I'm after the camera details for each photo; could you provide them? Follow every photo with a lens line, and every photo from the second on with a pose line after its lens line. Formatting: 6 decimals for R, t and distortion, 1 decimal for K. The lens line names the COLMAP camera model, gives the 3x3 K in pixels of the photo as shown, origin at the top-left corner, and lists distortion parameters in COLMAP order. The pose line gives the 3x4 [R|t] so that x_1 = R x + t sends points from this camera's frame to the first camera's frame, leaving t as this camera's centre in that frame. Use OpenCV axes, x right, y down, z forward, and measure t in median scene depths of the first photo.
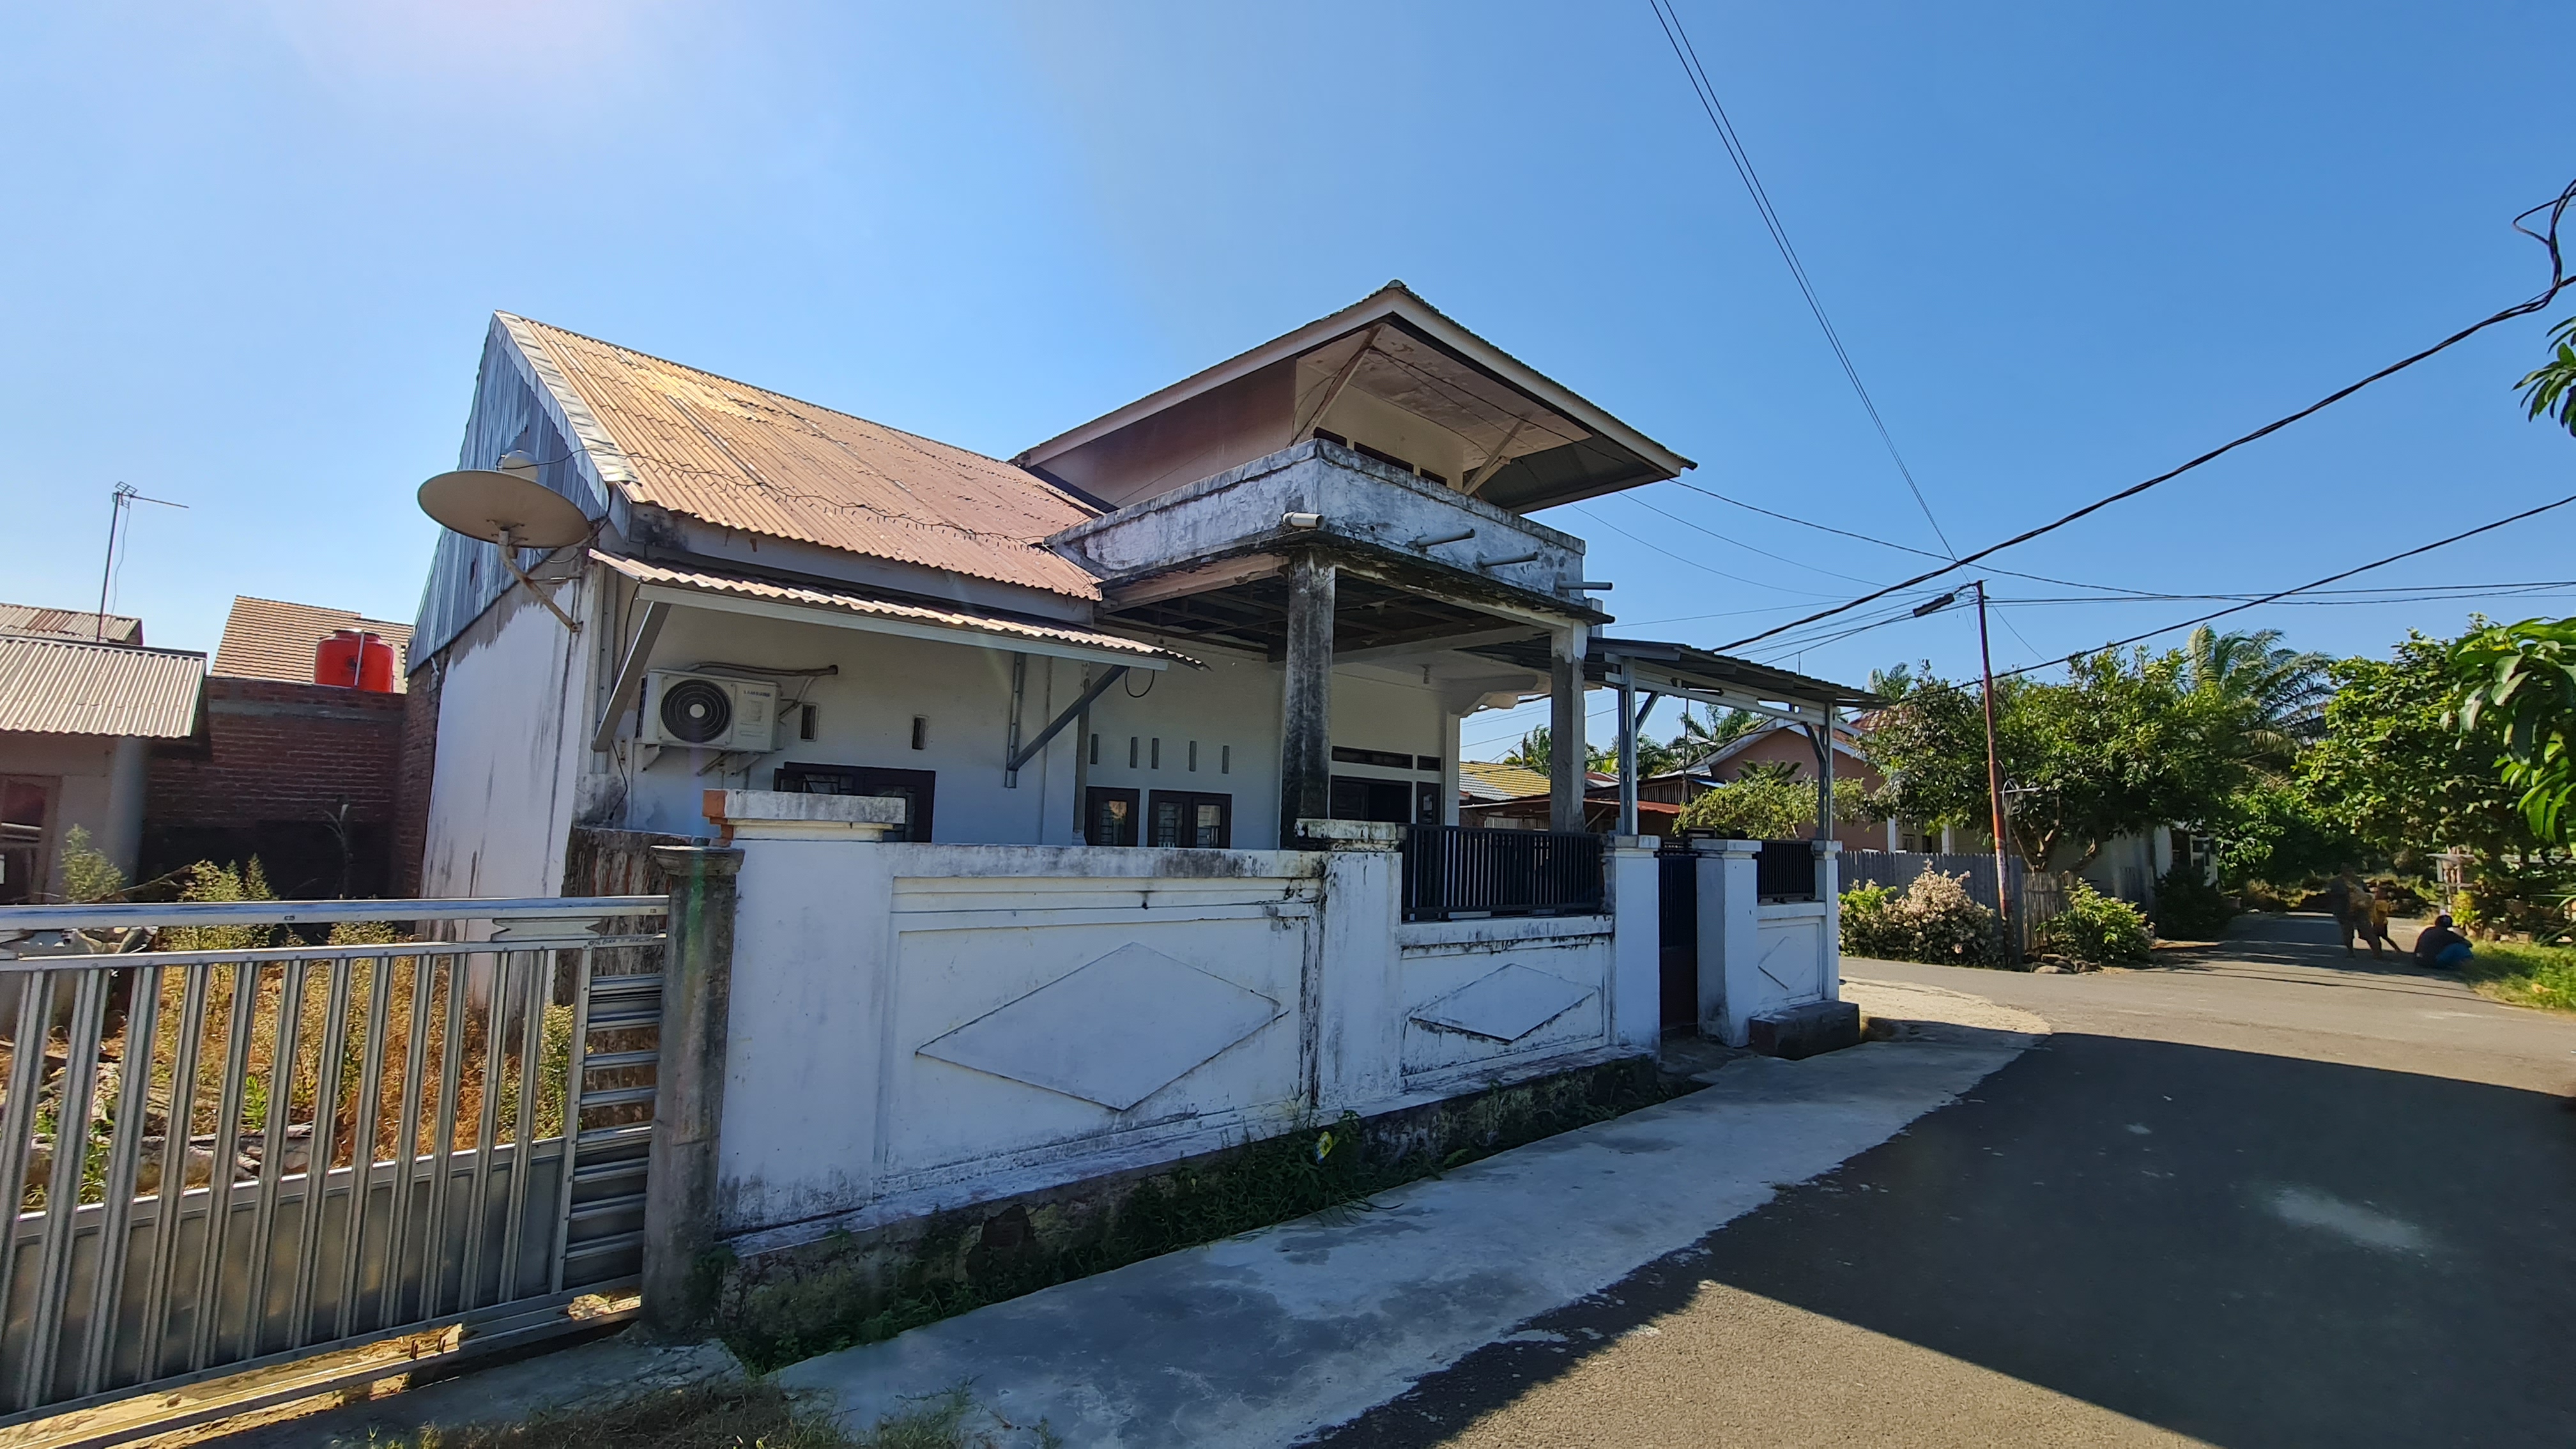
lens RADIAL K [[1058.4, 0, 1297.9], [0, 1058.4, 728.5], [0, 0, 1]] dist [0.001110, 0.000406]
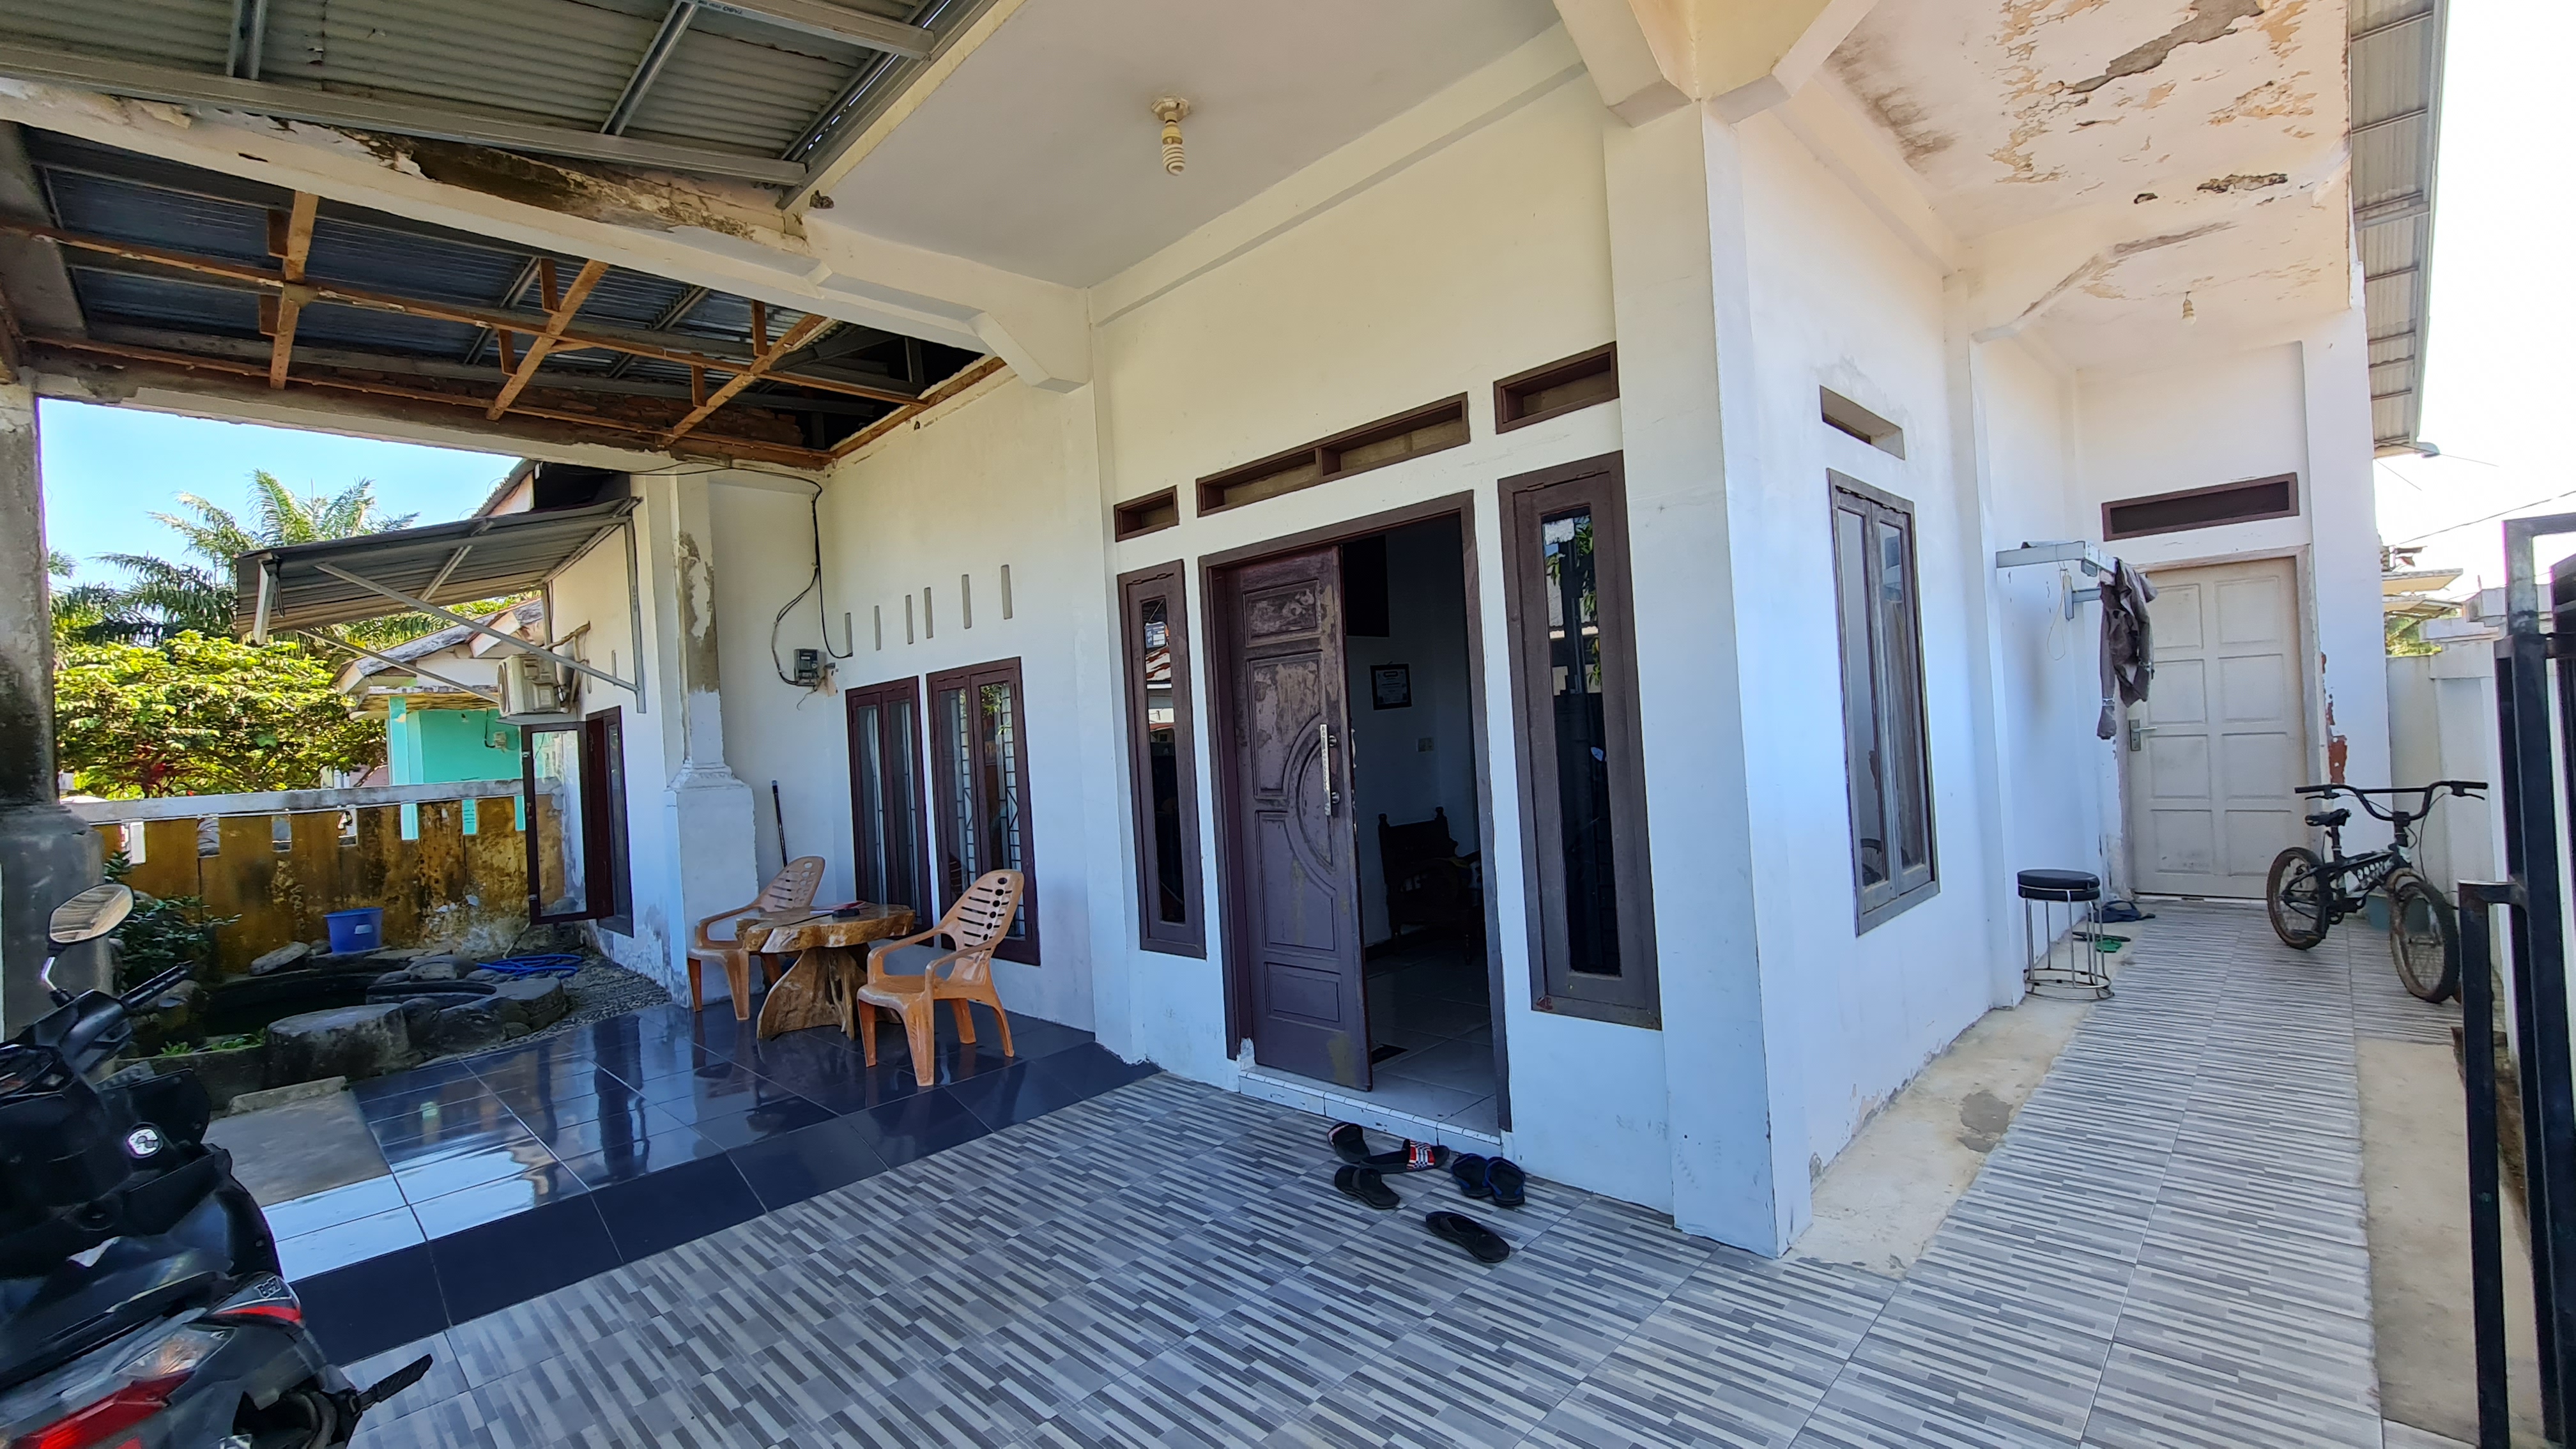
lens RADIAL K [[1058.4, 0, 1289.5], [0, 1058.4, 733.4], [0, 0, 1]] dist [0.001110, 0.000406]
pose [[0.024711, -0.031648, -0.999194, 0.791142], [0.158196, 0.987029, -0.027350, 0.235369], [0.987098, -0.157393, 0.029397, 1.972145]]
